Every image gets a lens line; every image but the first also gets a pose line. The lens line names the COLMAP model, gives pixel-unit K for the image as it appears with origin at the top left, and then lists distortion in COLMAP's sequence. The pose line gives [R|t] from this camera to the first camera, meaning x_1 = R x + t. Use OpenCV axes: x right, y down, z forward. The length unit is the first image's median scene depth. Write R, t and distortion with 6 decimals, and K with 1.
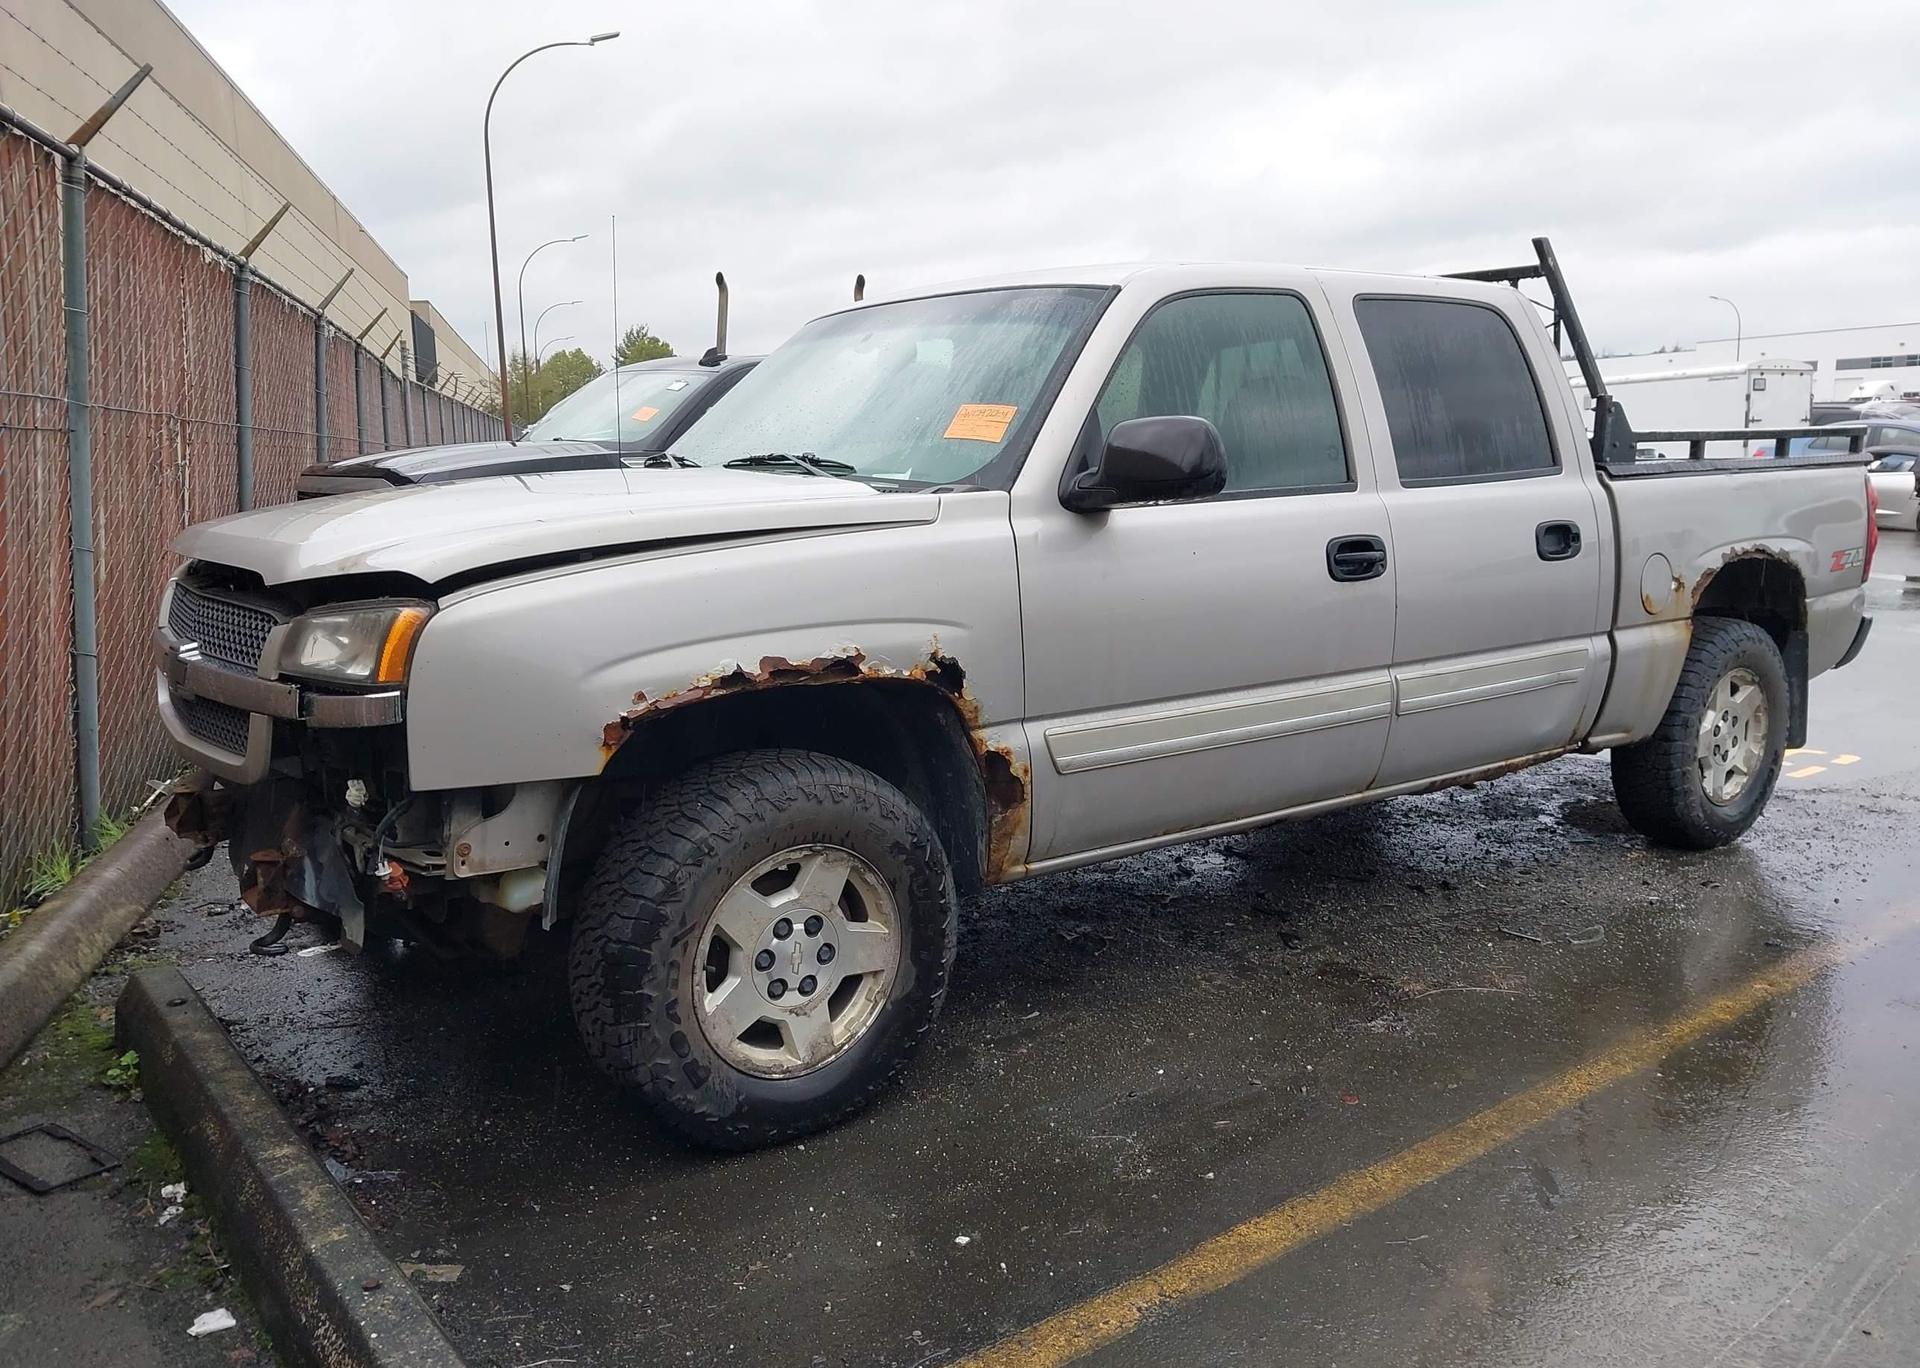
lens RADIAL K [[1527.3, 0, 958.5], [0, 1527.3, 694.0], [0, 0, 1]] dist [0.009240, -0.025820]
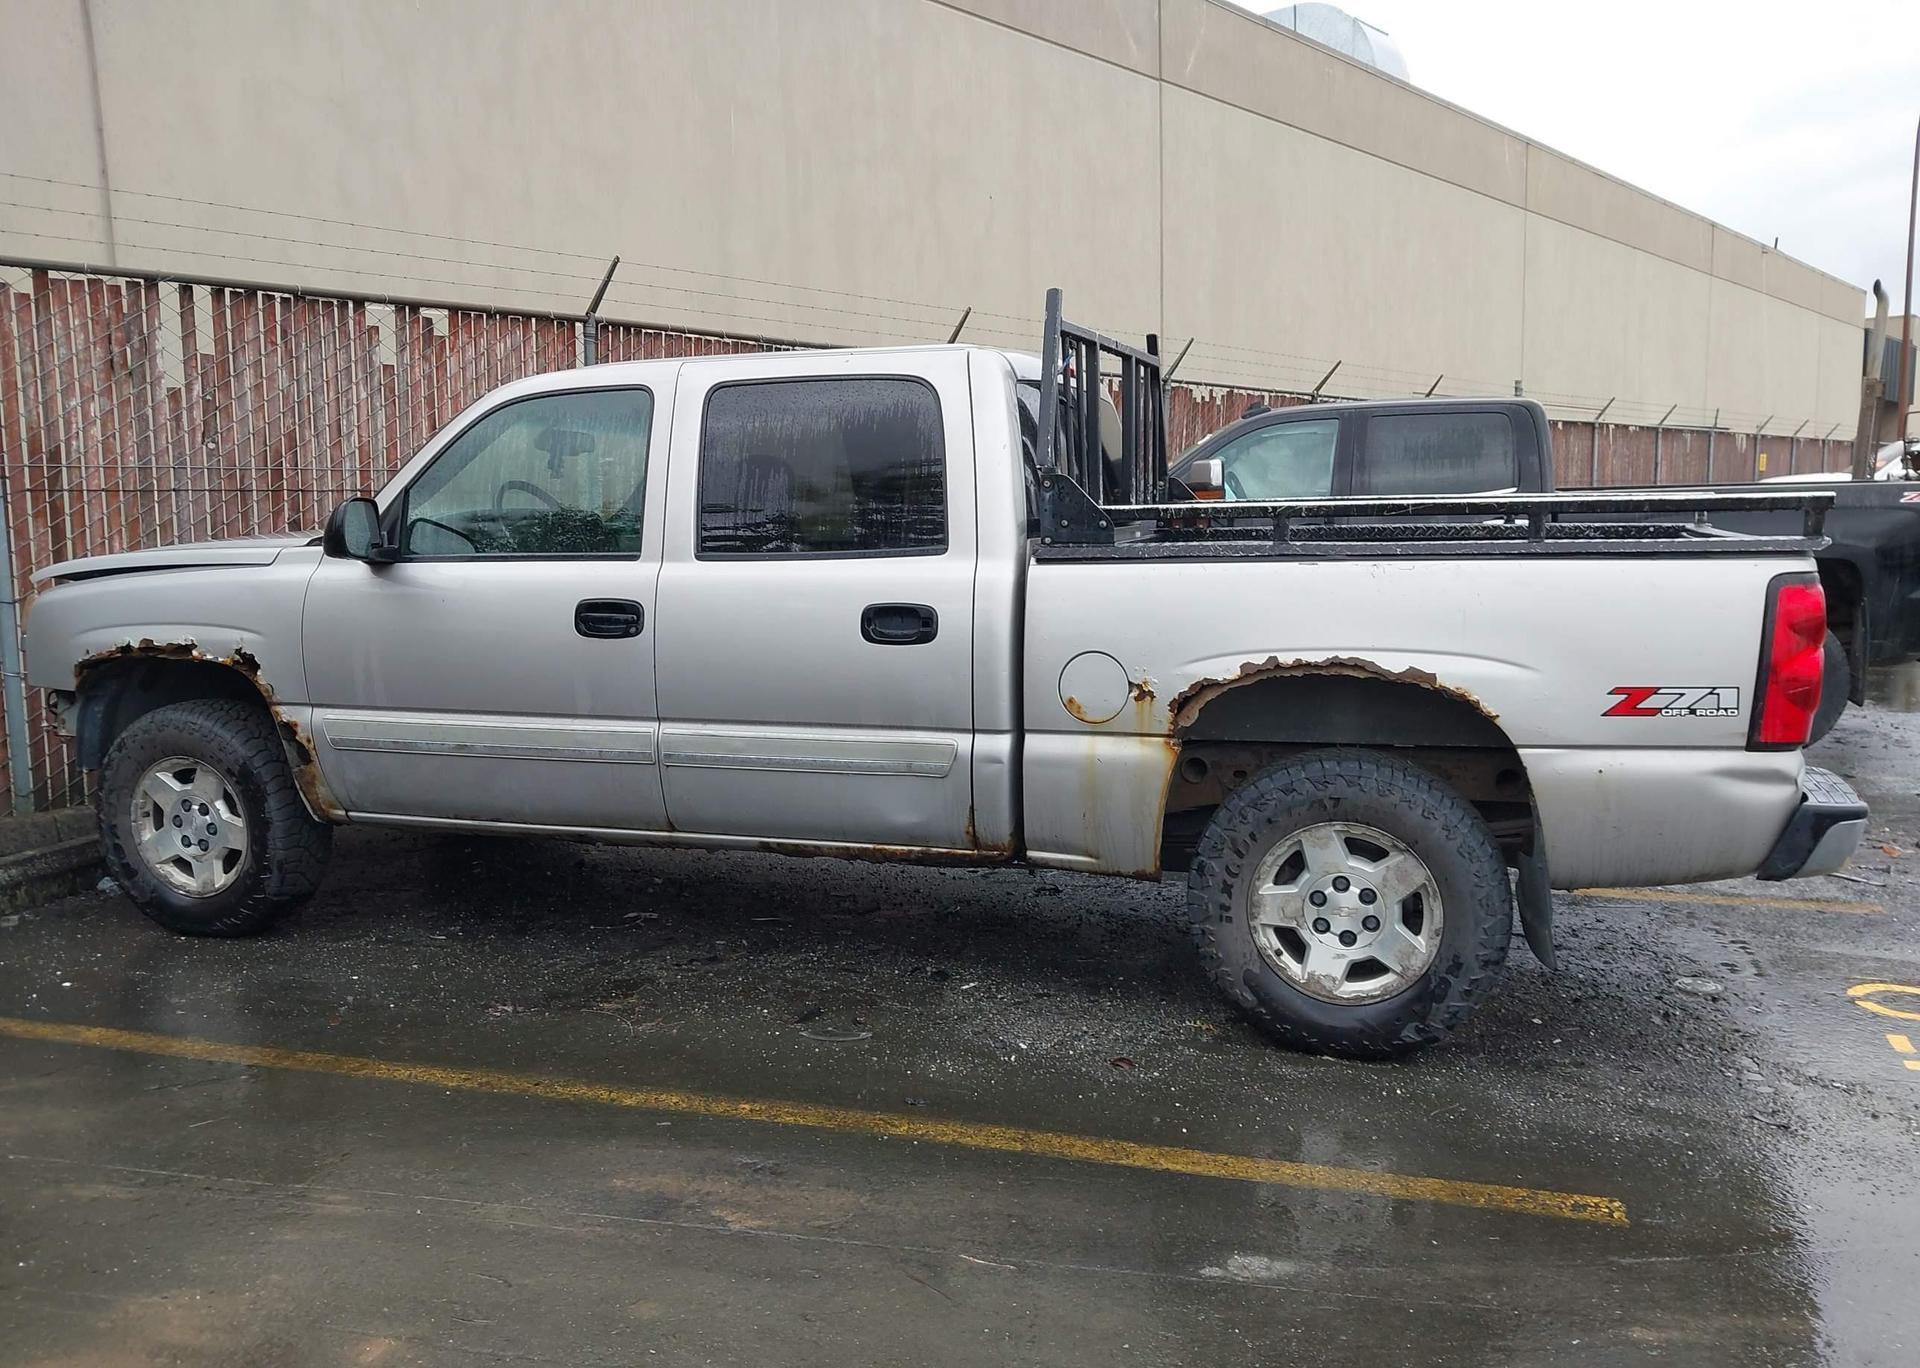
lens RADIAL K [[1527.3, 0, 957.9], [0, 1527.3, 691.6], [0, 0, 1]] dist [0.009240, -0.025820]
pose [[0.580264, 0.110015, -0.806964, 1.593215], [-0.130749, 0.990566, 0.041028, -0.137251], [0.803865, 0.081703, 0.589174, 0.642960]]
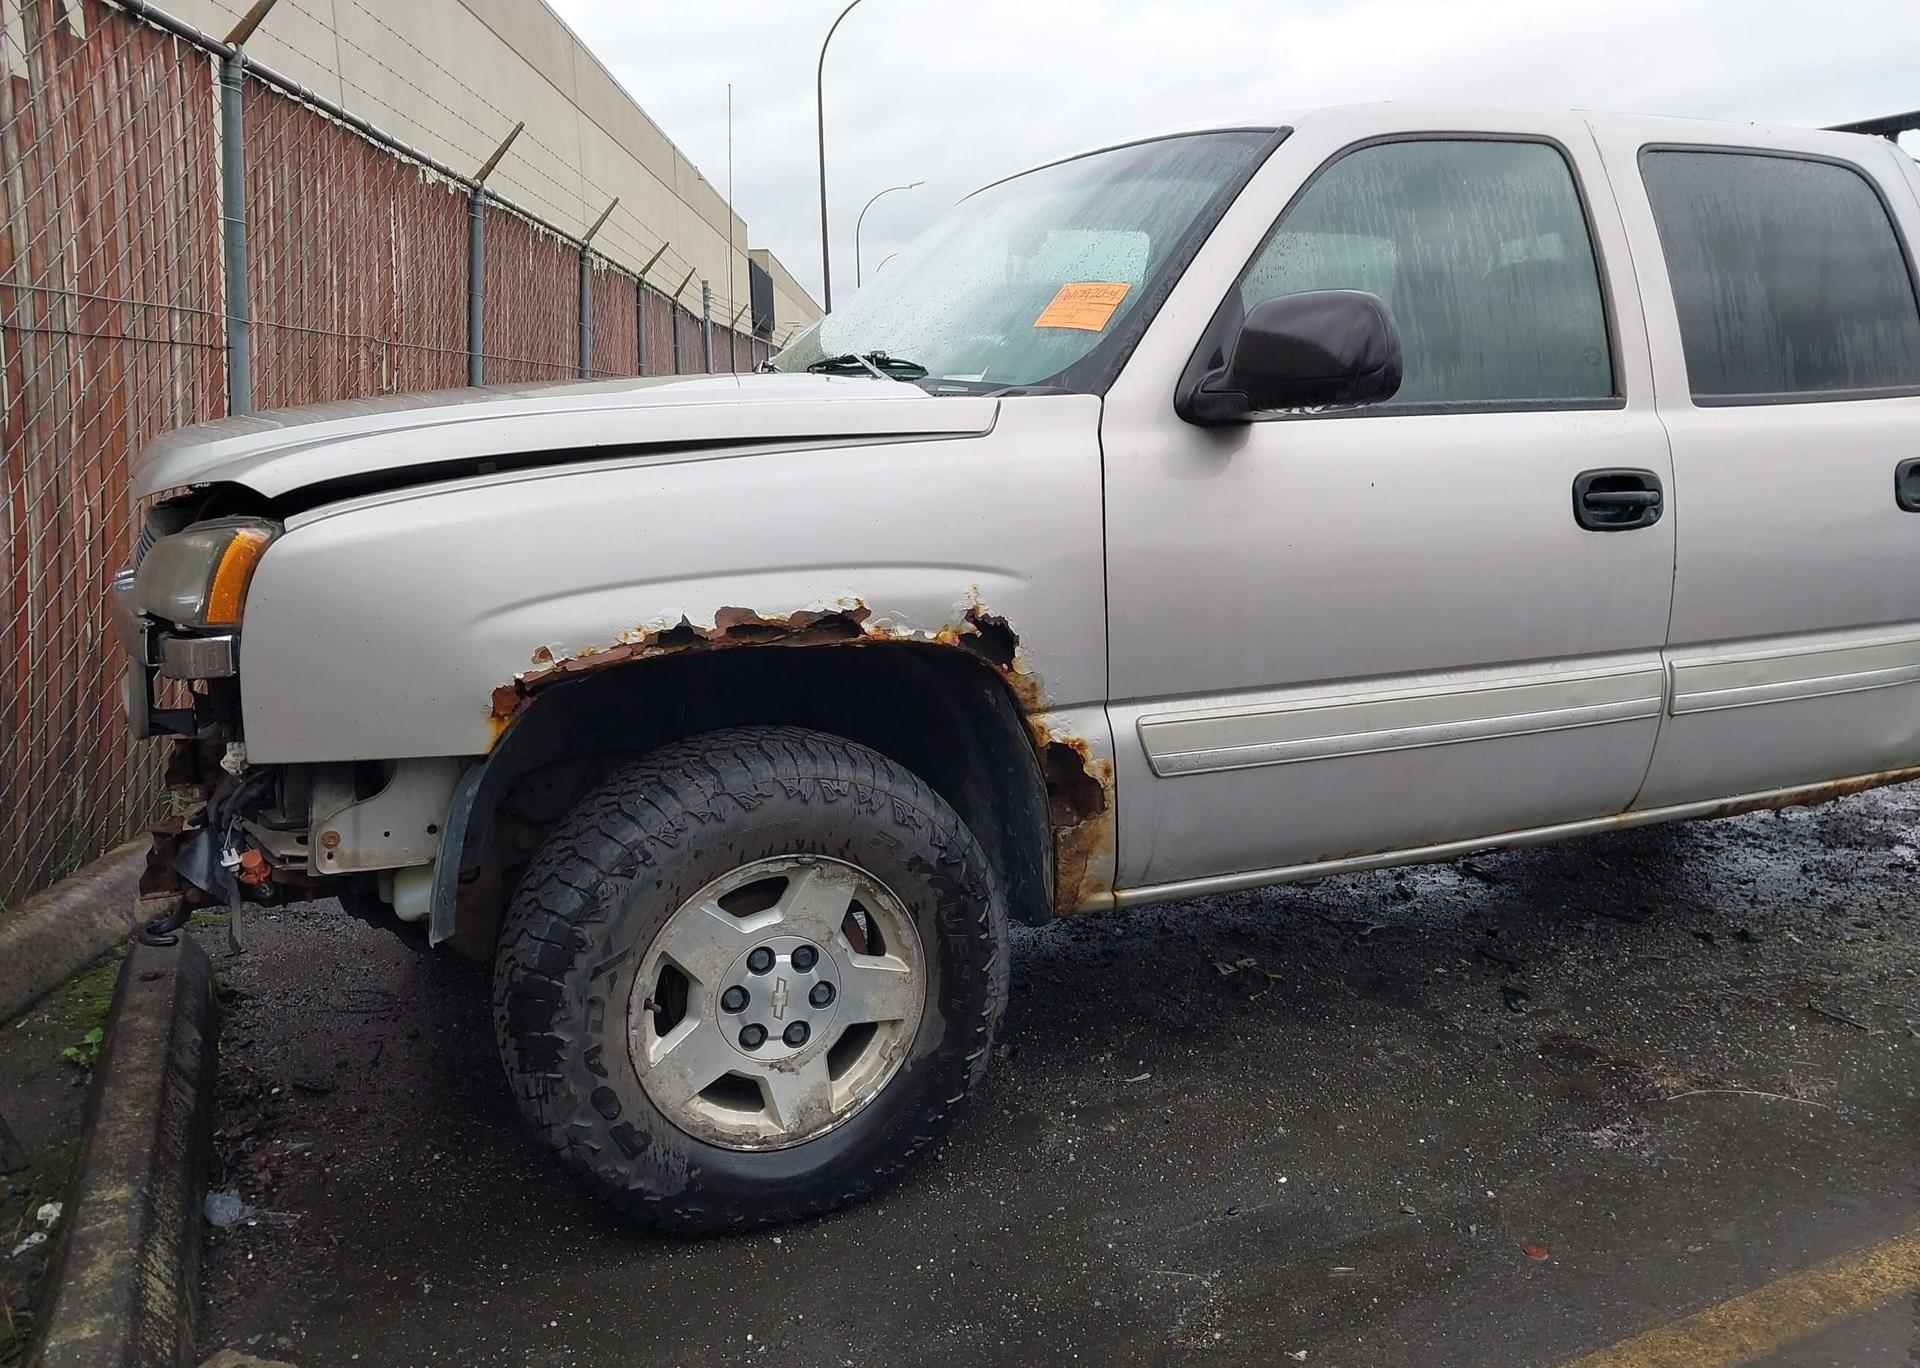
lens RADIAL K [[1527.3, 0, 962.0], [0, 1527.3, 699.5], [0, 0, 1]] dist [0.009240, -0.025820]
pose [[0.977036, 0.045927, -0.208064, 0.130591], [-0.038657, 0.998496, 0.038873, -0.011277], [0.209537, -0.029937, 0.977342, 0.253361]]
